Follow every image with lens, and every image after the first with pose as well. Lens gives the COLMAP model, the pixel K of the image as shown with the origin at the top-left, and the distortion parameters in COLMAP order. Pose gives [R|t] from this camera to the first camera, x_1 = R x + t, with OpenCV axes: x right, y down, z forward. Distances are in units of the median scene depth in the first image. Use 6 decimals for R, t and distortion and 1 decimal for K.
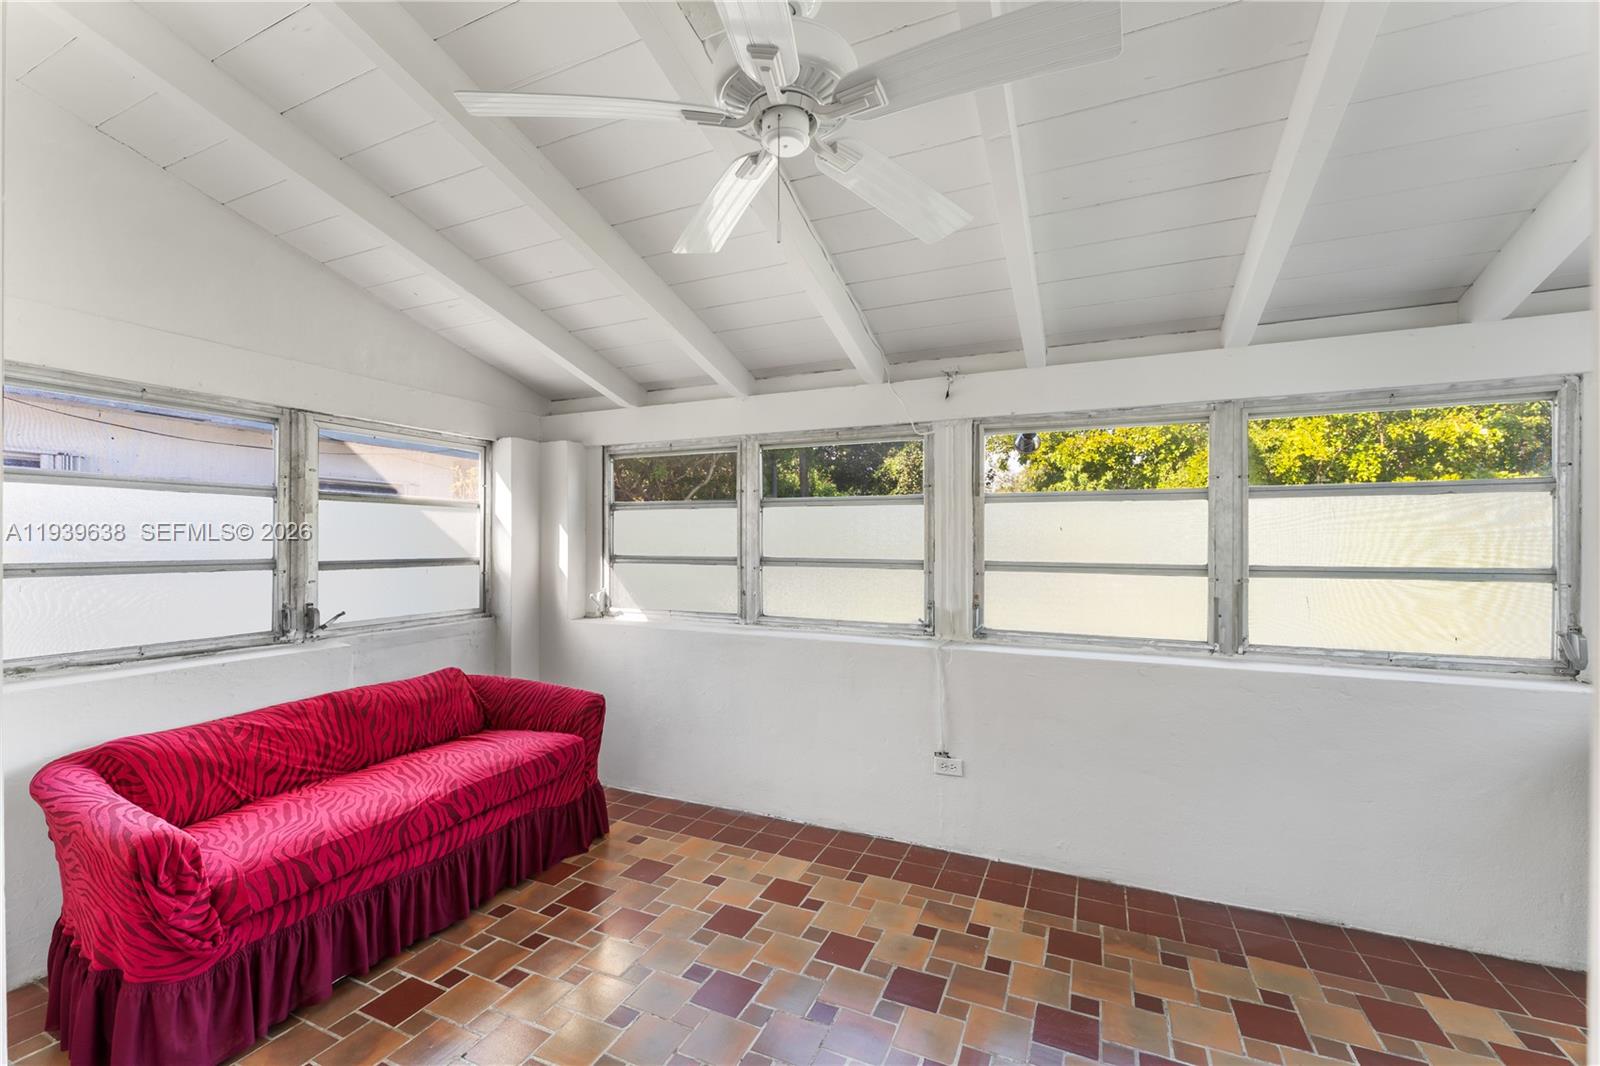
lens RADIAL K [[654.8, 0, 792.8], [0, 654.8, 547.7], [0, 0, 1]] dist [-0.000463, 0.000773]
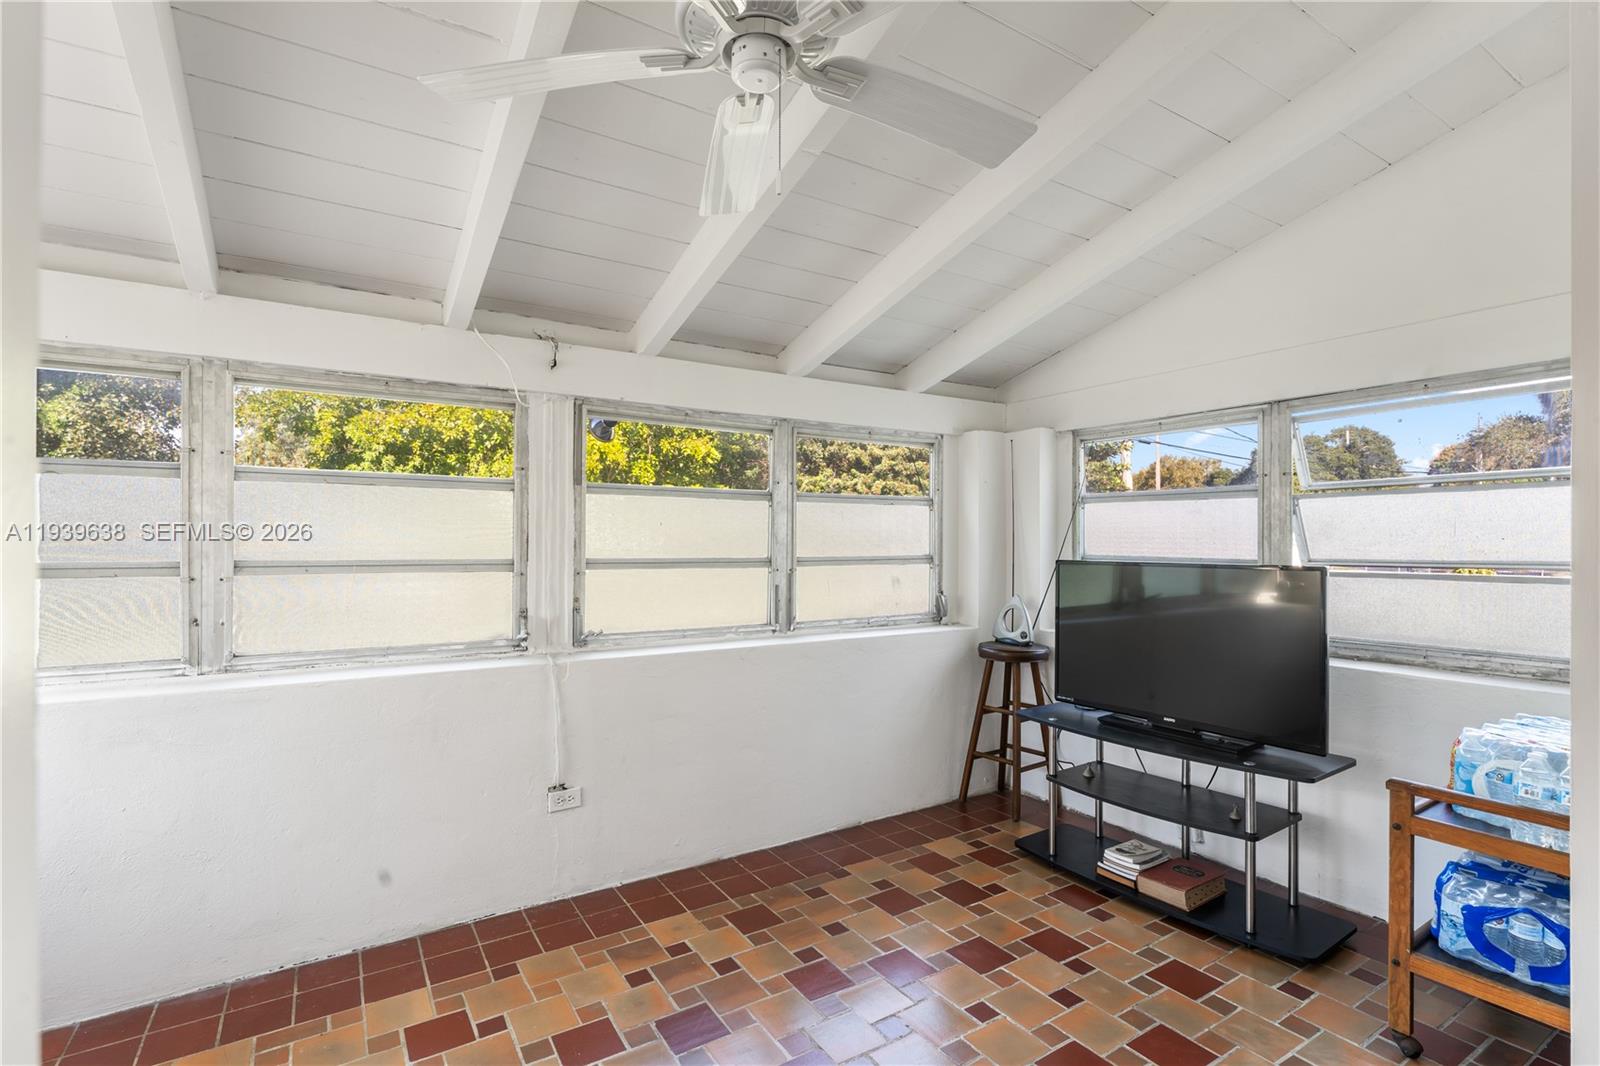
lens RADIAL K [[758.4, 0, 790.3], [0, 758.4, 541.6], [0, 0, 1]] dist [0.011231, -0.001390]
pose [[0.555869, -0.001892, 0.831268, -0.407576], [0.006110, 0.999980, -0.001810, 0.000886], [-0.831248, 0.006085, 0.555869, 0.193886]]
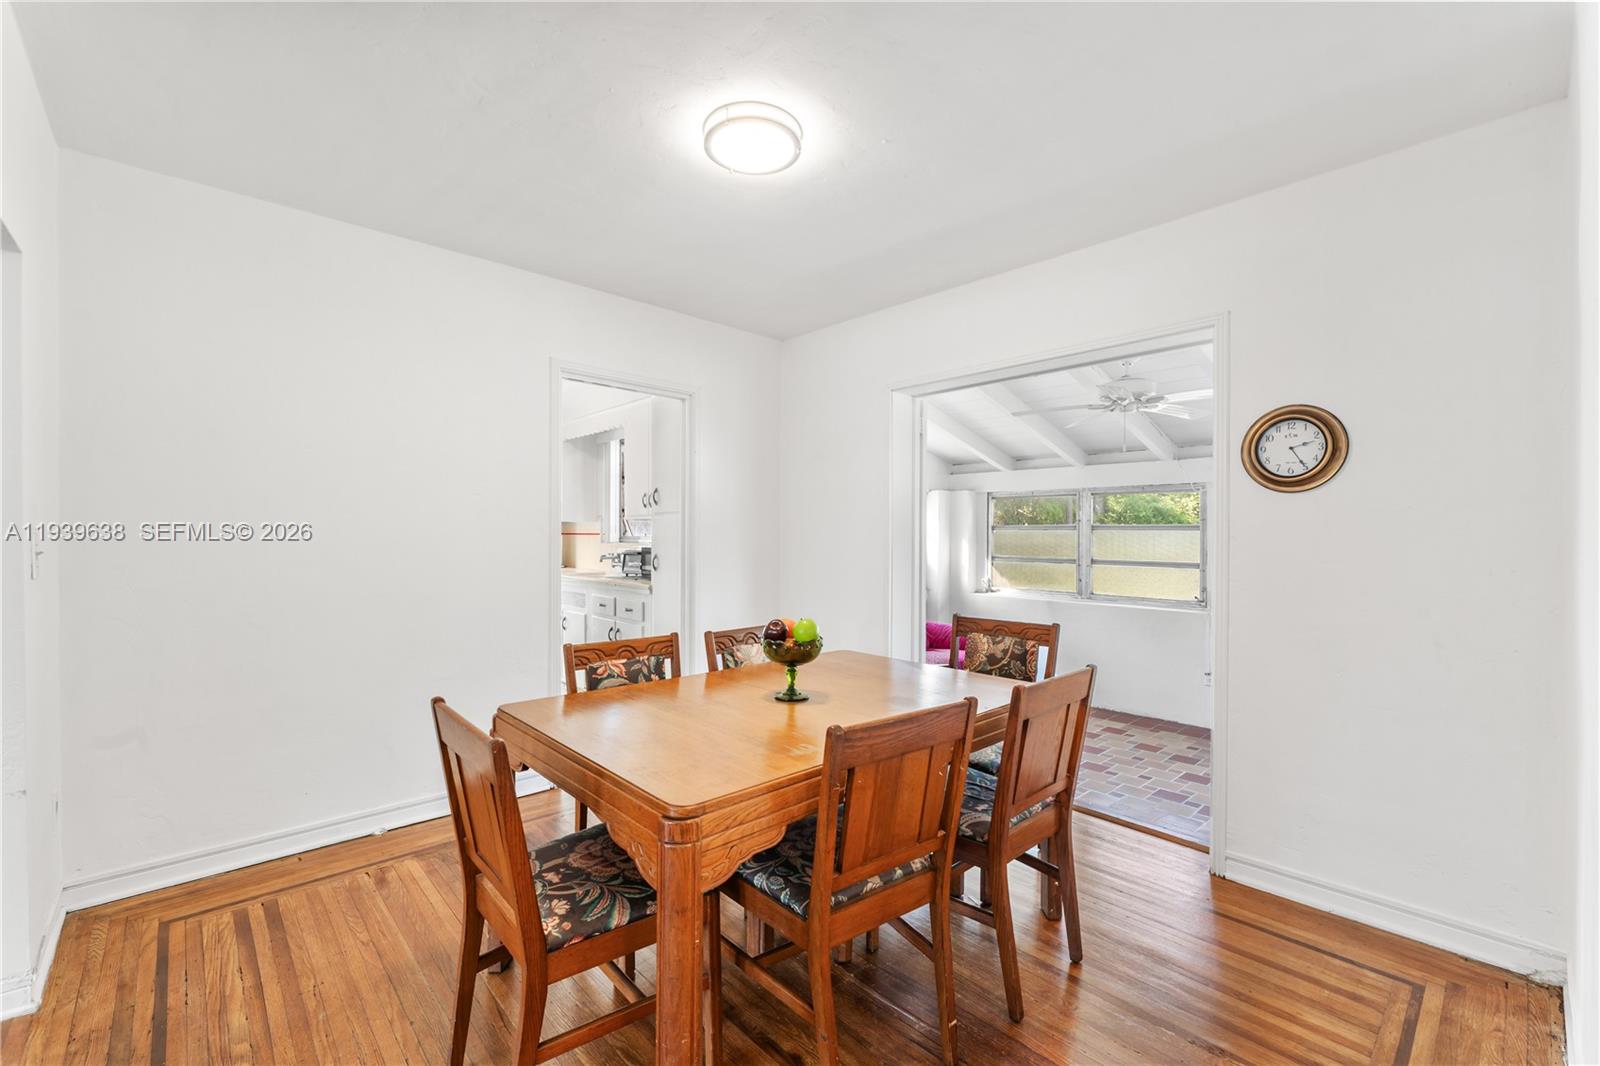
lens RADIAL K [[668.2, 0, 795.5], [0, 668.2, 538.6], [0, 0, 1]] dist [0.000134, 0.000056]
pose [[0.923191, 0.004636, -0.384315, -0.106394], [-0.005204, 0.999986, -0.000437, -0.040542], [0.384307, 0.002404, 0.923202, -1.046884]]
